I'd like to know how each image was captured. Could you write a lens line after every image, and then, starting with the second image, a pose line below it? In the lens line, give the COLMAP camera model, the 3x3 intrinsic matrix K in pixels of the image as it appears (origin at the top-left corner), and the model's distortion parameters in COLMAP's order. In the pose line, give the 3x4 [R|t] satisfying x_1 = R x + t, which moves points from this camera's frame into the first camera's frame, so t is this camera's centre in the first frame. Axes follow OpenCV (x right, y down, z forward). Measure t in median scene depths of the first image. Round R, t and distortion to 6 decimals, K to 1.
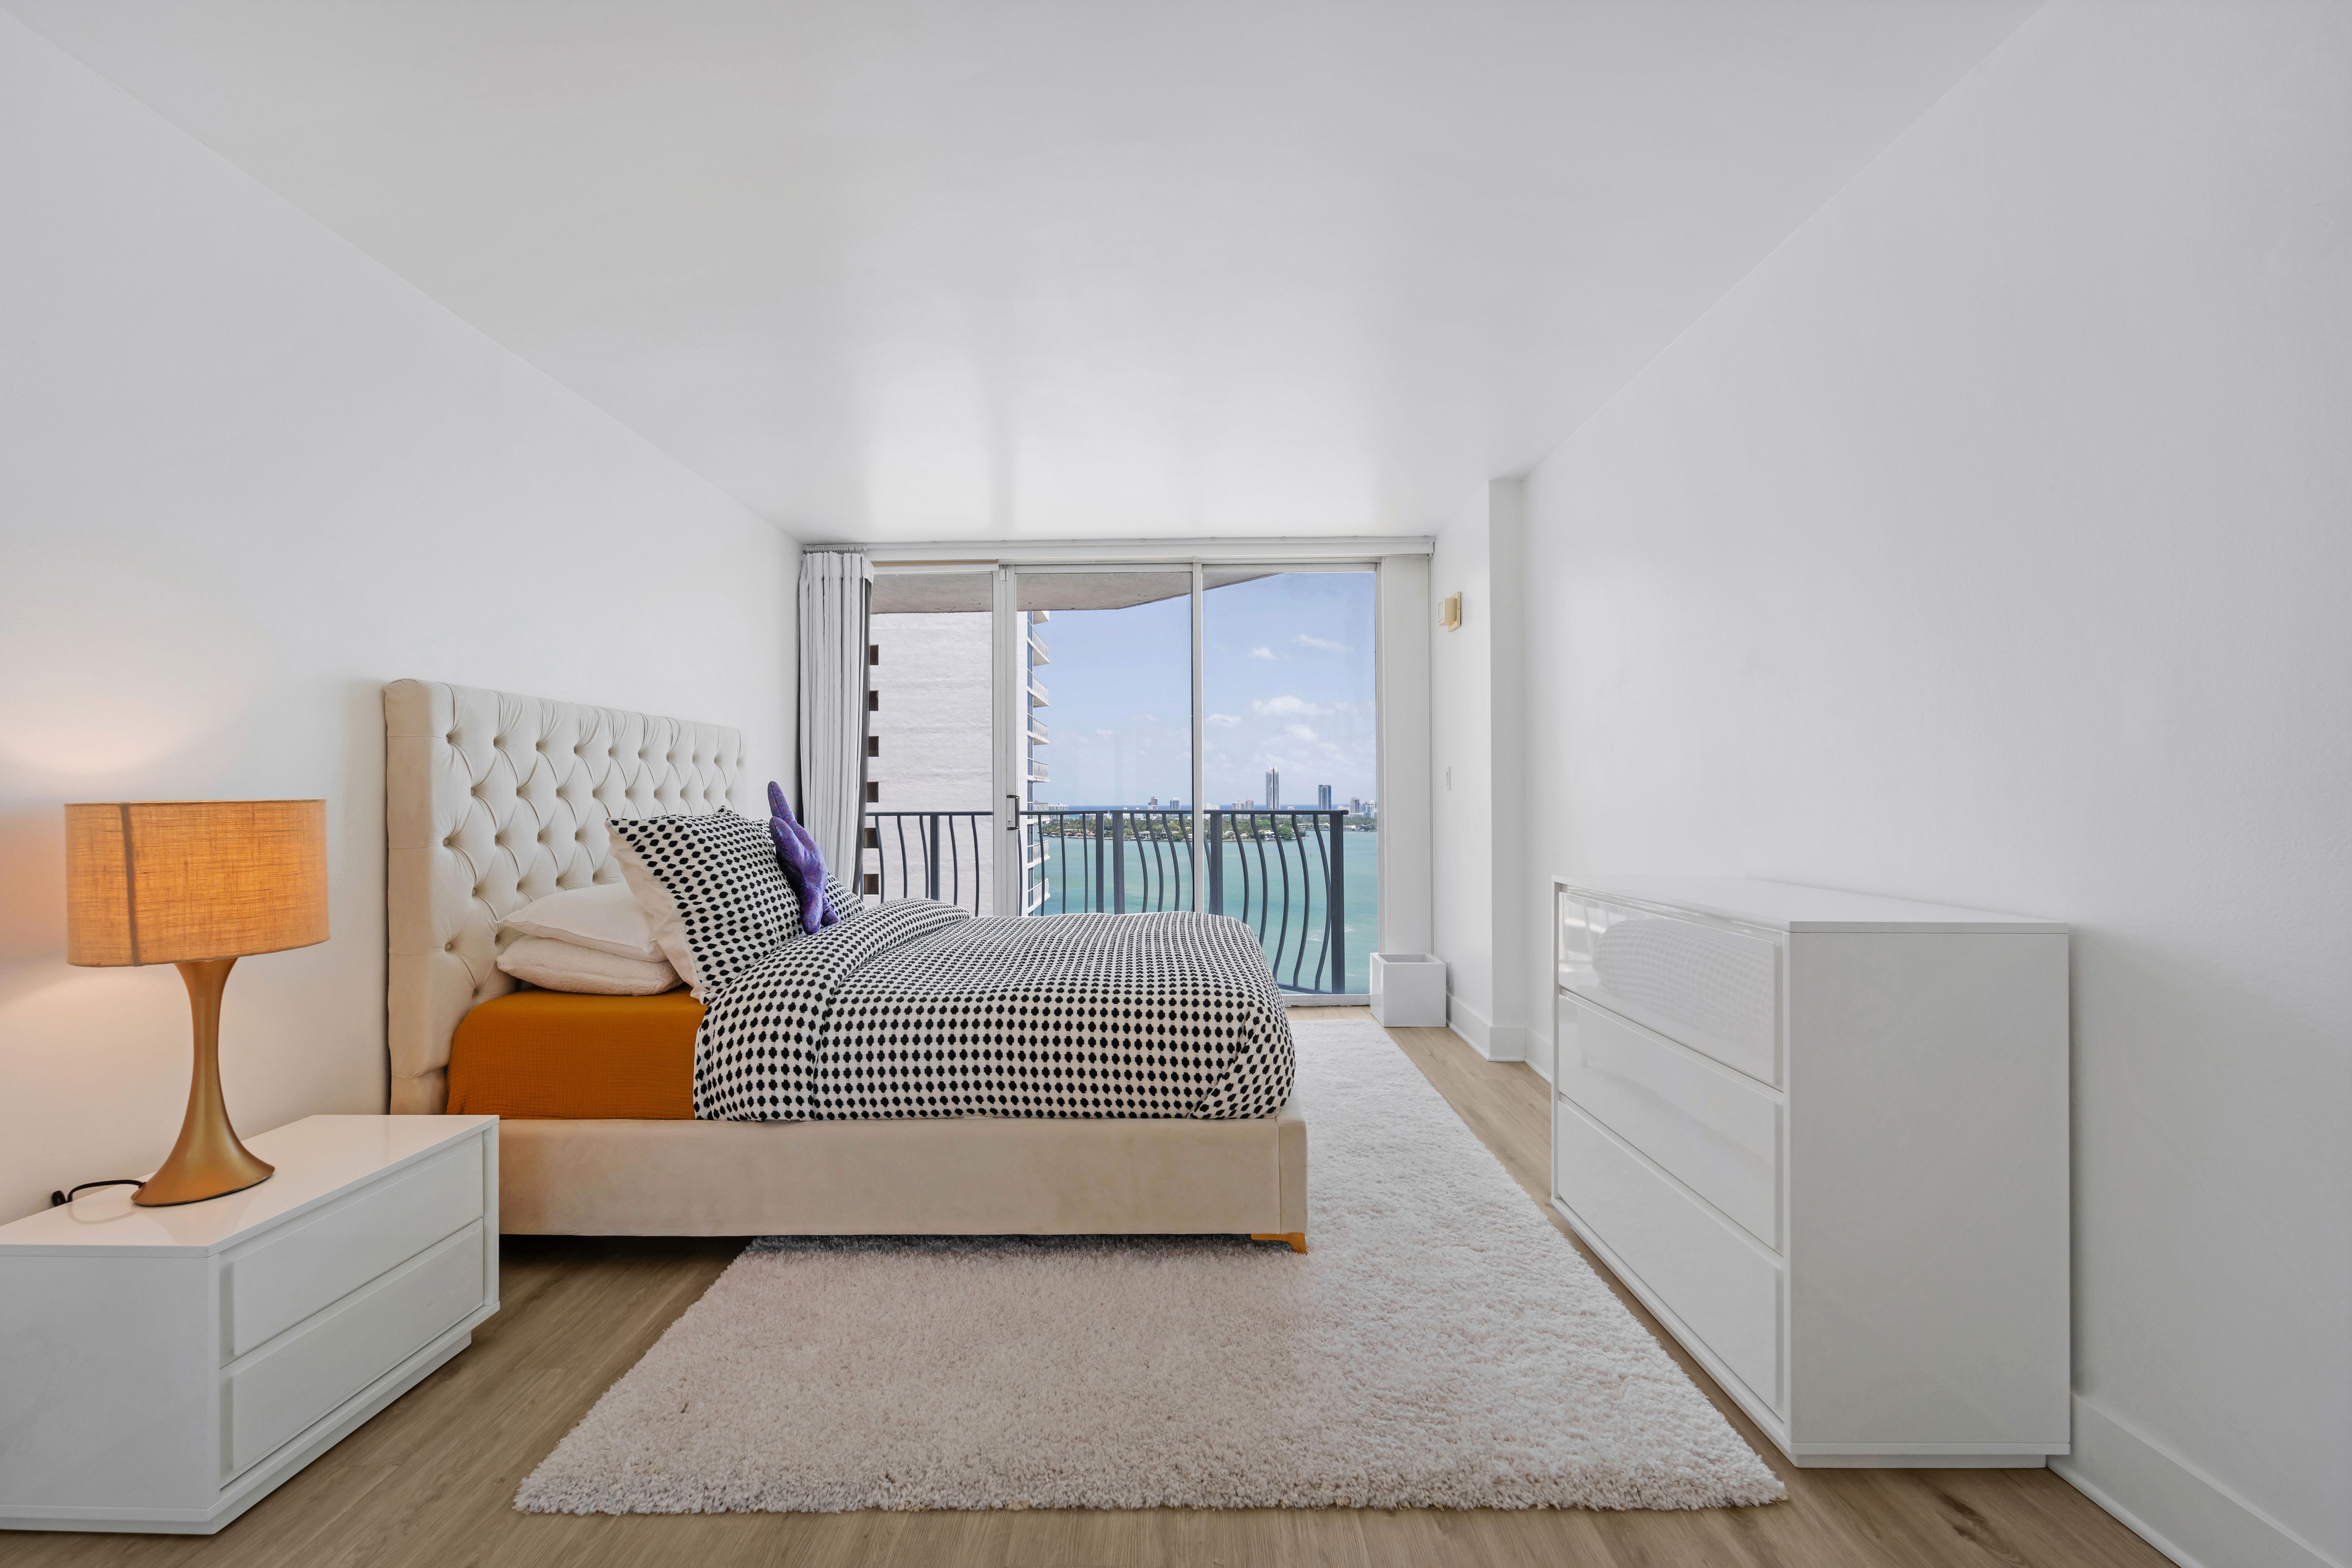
lens RADIAL K [[963.3, 0, 1177.4], [0, 963.3, 779.9], [0, 0, 1]] dist [-0.001414, 0.000578]
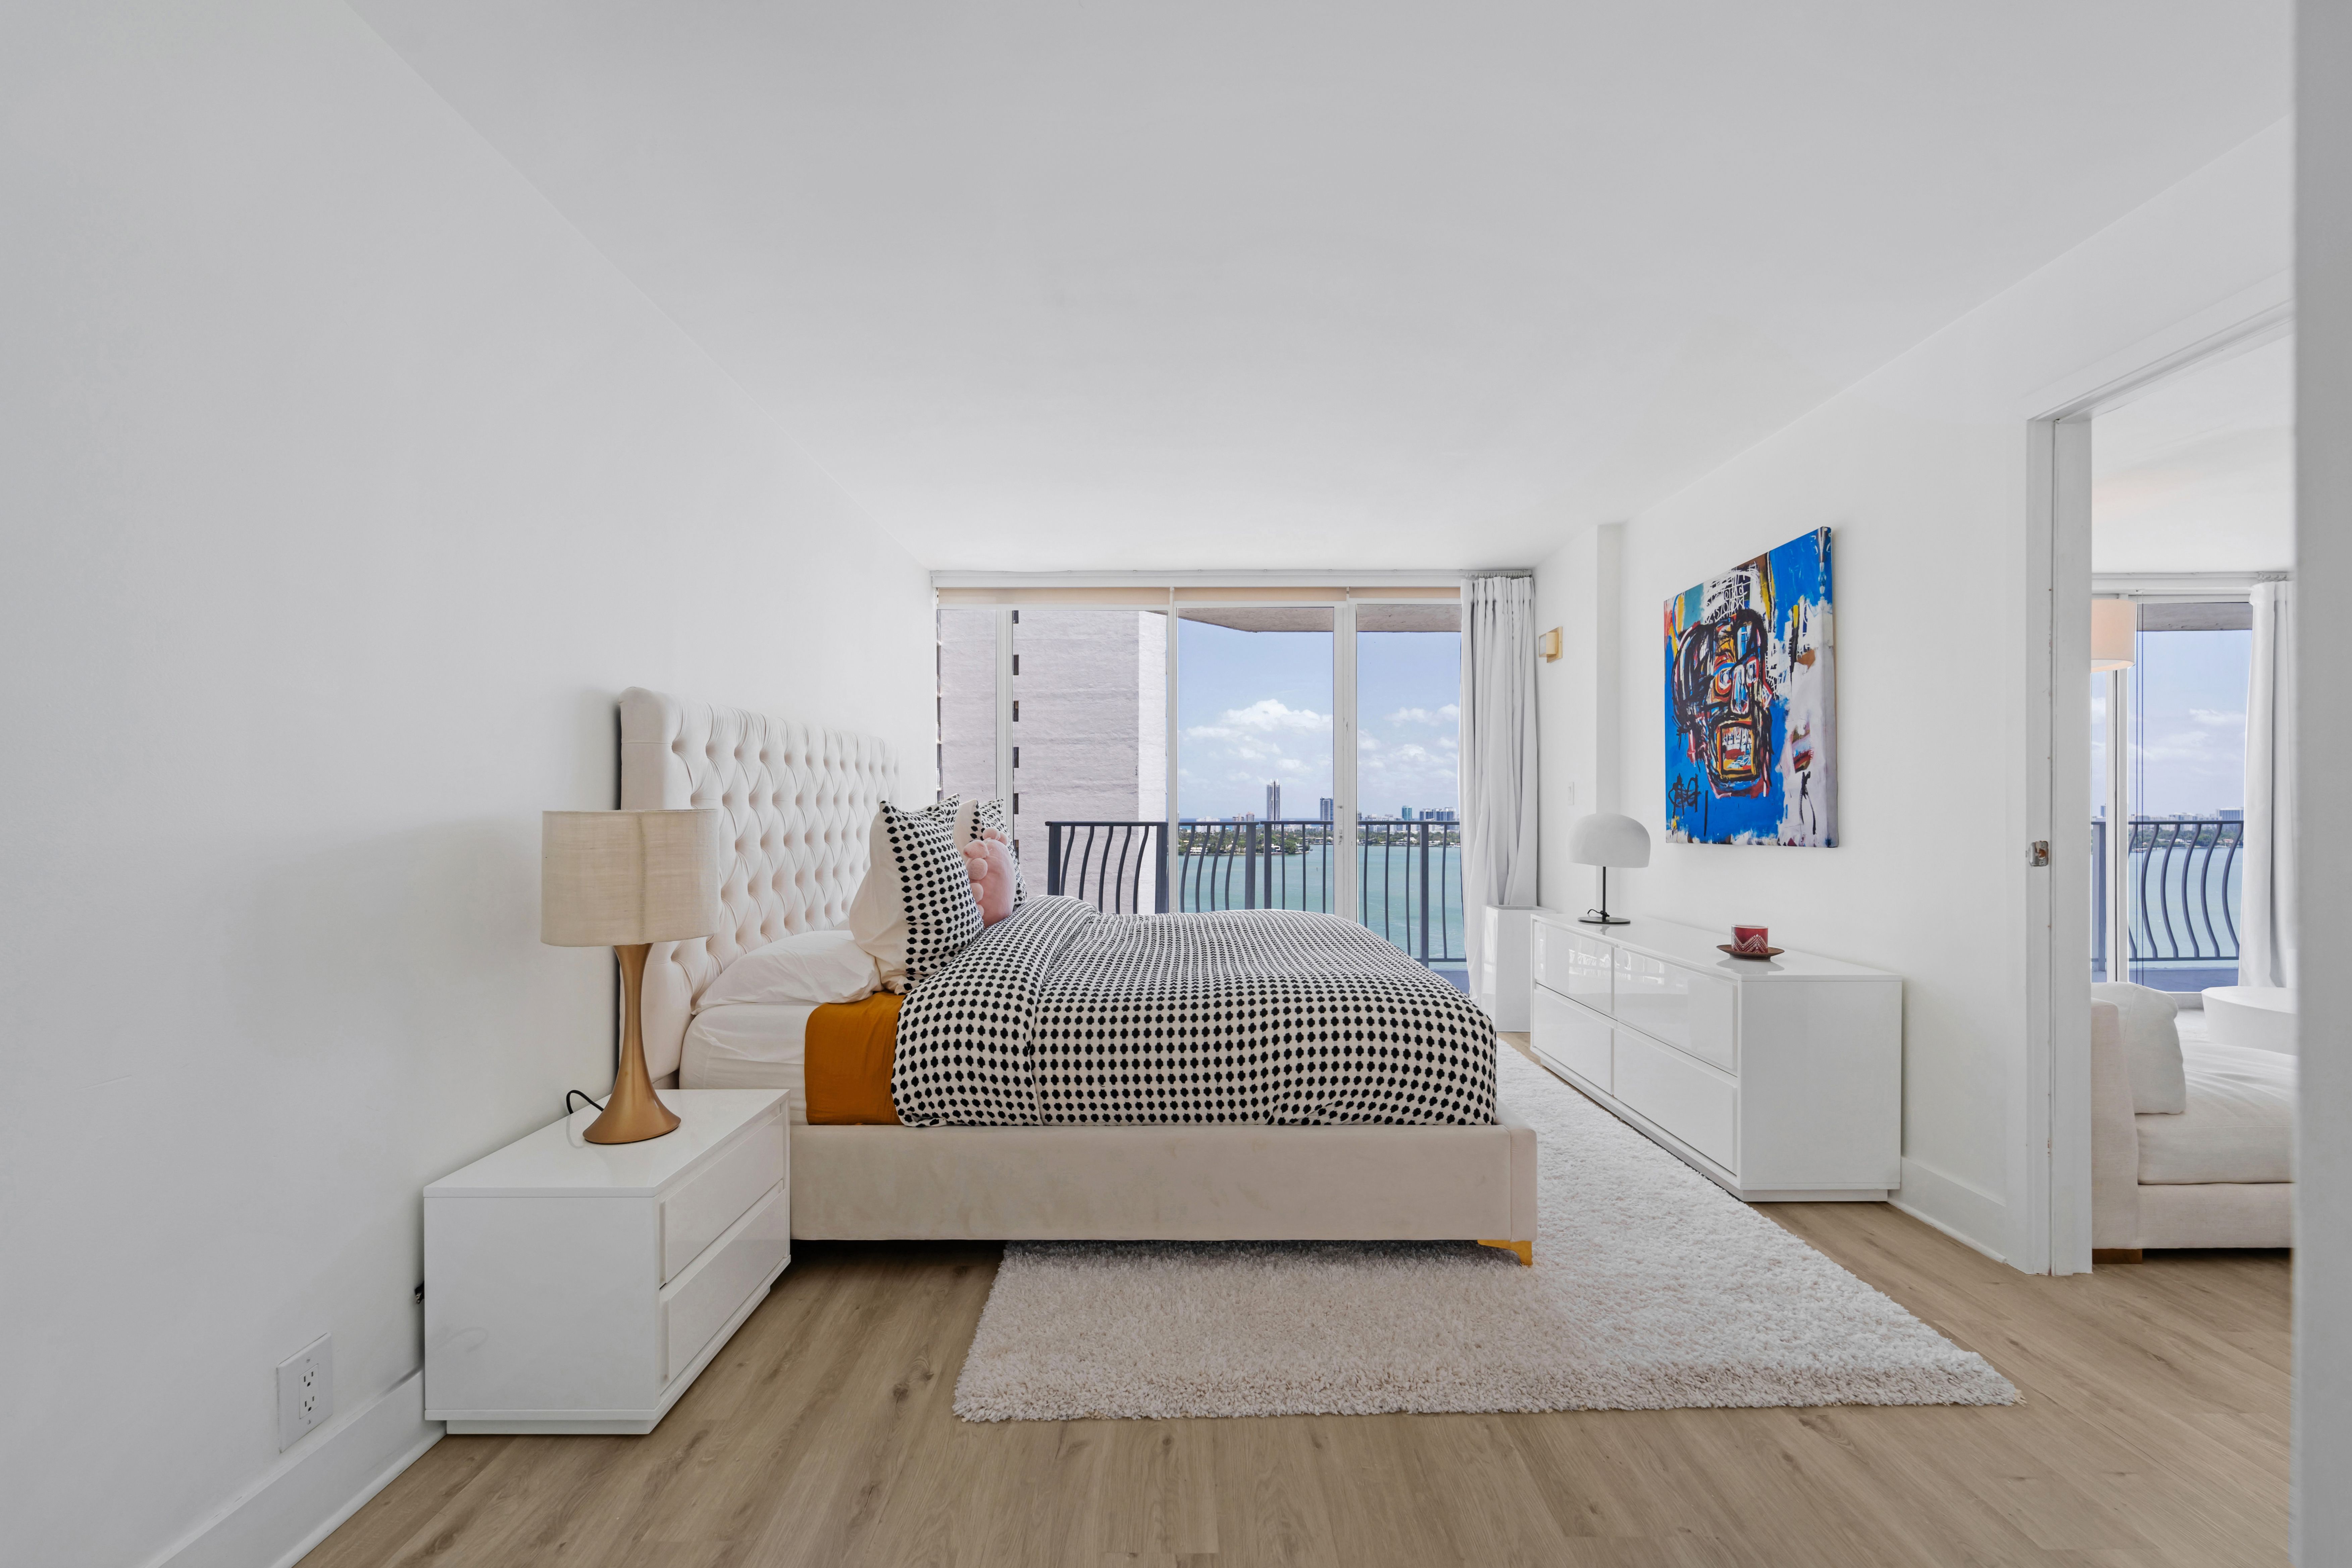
lens RADIAL K [[963.3, 0, 1163.5], [0, 963.3, 824.9], [0, 0, 1]] dist [-0.001414, 0.000578]
pose [[0.999957, 0.001381, -0.009173, -0.157355], [-0.001067, 0.999416, 0.034146, 0.000796], [0.009215, -0.034135, 0.999375, 0.002111]]
